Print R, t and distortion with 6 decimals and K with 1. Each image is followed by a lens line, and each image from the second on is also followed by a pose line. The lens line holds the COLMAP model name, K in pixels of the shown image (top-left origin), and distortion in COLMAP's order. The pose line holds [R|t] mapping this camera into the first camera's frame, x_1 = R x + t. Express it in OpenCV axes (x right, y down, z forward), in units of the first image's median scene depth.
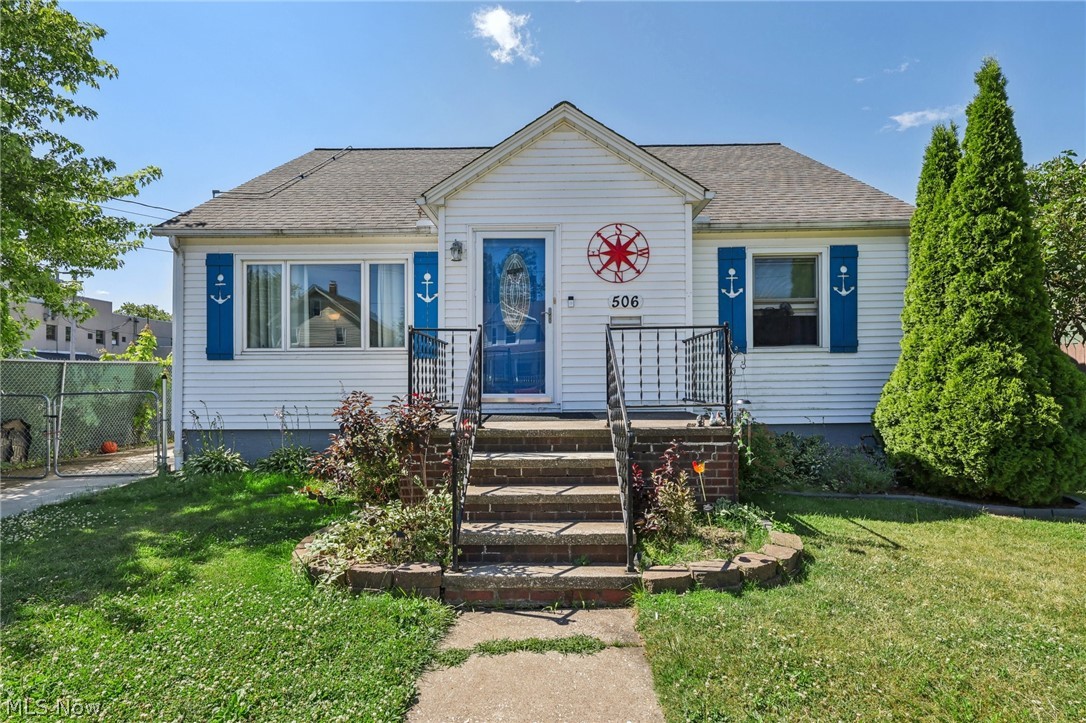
lens RADIAL K [[519.5, 0, 543.0], [0, 519.5, 361.5], [0, 0, 1]] dist [-0.002577, -0.000466]
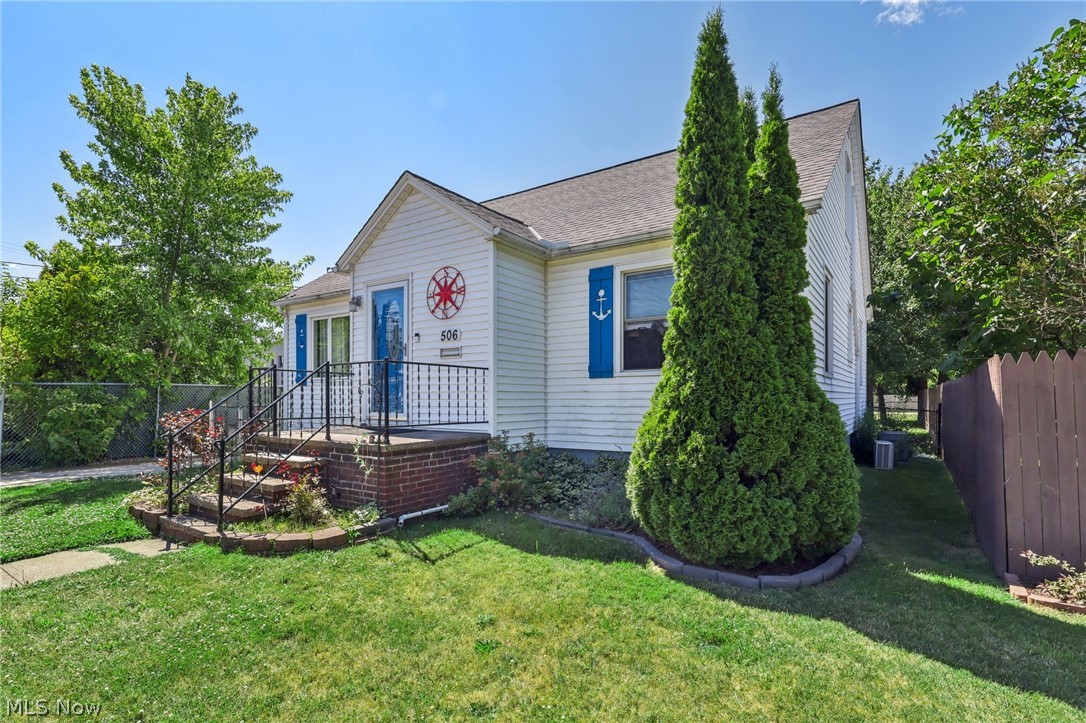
lens RADIAL K [[528.5, 0, 543.2], [0, 528.5, 394.1], [0, 0, 1]] dist [0.000093, -0.000040]
pose [[0.832255, 0.005767, -0.554362, 0.974318], [0.010298, 0.999613, 0.025859, -0.013241], [0.554297, -0.027230, 0.831874, 0.139994]]
